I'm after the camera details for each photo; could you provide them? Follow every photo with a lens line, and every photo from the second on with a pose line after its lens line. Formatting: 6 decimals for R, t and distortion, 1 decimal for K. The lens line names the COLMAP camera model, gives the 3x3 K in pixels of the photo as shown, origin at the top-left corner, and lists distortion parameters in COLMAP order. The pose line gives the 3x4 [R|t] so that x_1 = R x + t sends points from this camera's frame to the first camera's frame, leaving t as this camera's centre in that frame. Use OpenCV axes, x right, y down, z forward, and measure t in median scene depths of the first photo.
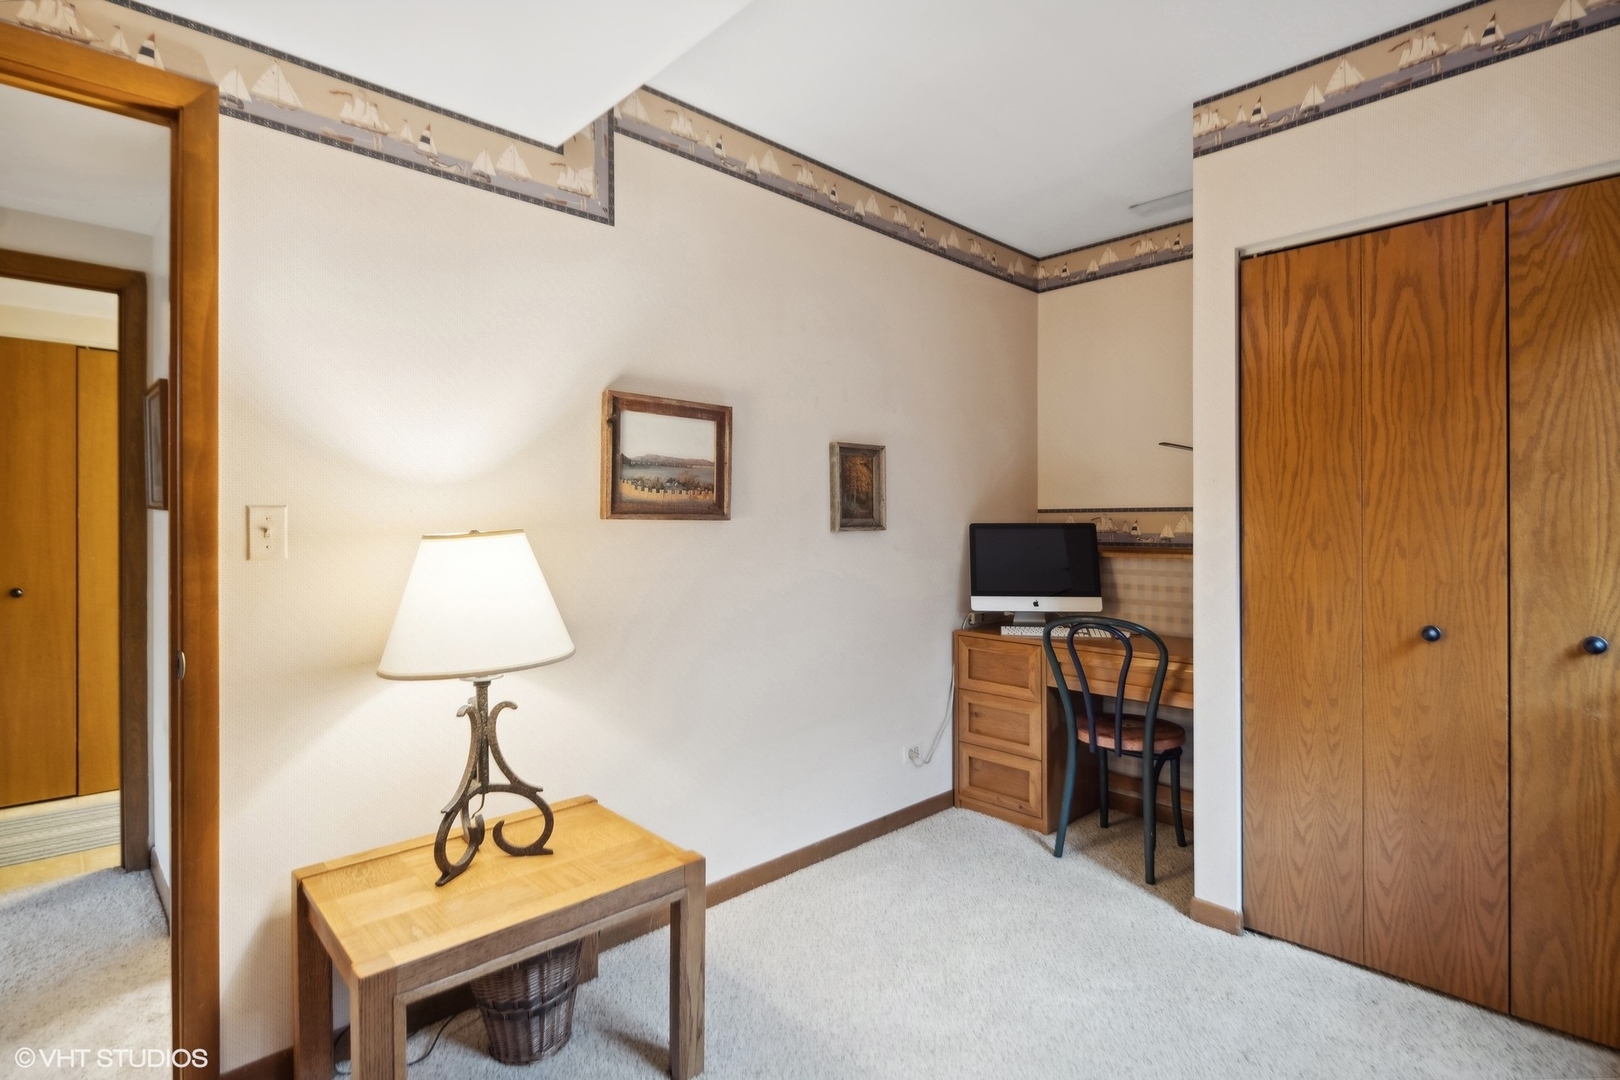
lens RADIAL K [[785.5, 0, 799.1], [0, 785.5, 529.9], [0, 0, 1]] dist [0.000778, -0.001563]
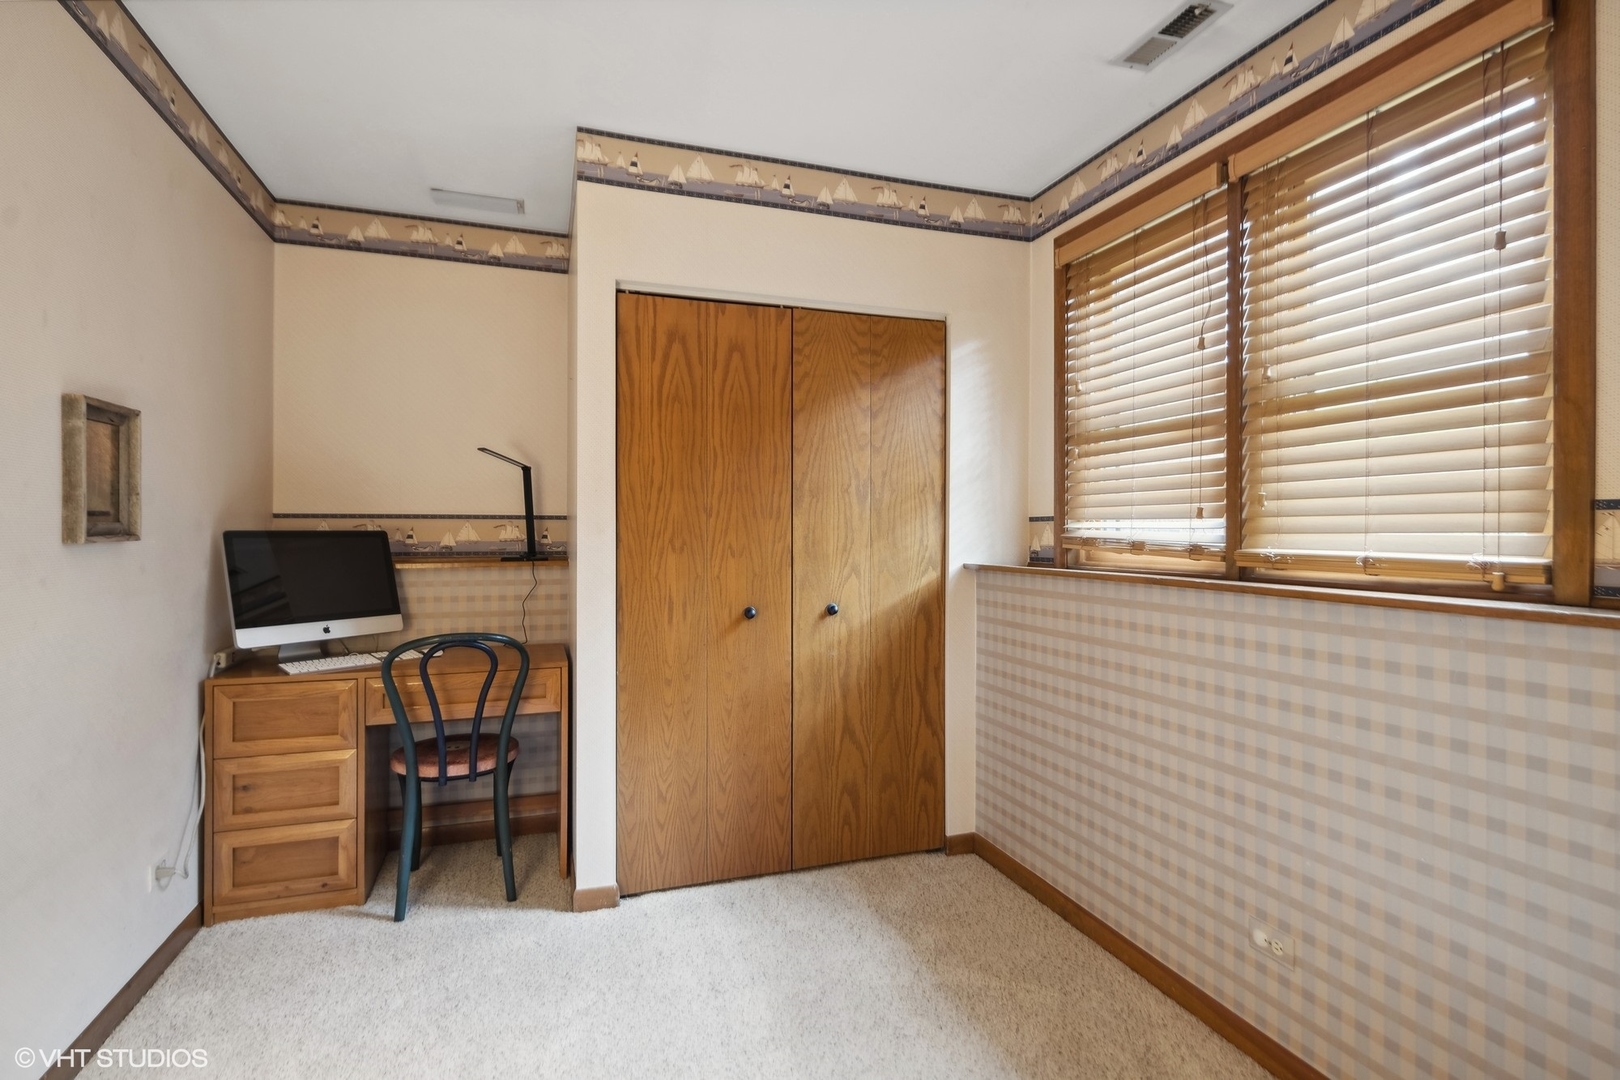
lens RADIAL K [[785.5, 0, 800.1], [0, 785.5, 537.3], [0, 0, 1]] dist [0.000778, -0.001563]
pose [[0.419944, -0.005457, 0.907534, -0.327658], [0.006641, 0.999974, 0.002940, -0.000798], [-0.907526, 0.004792, 0.419969, 0.304462]]
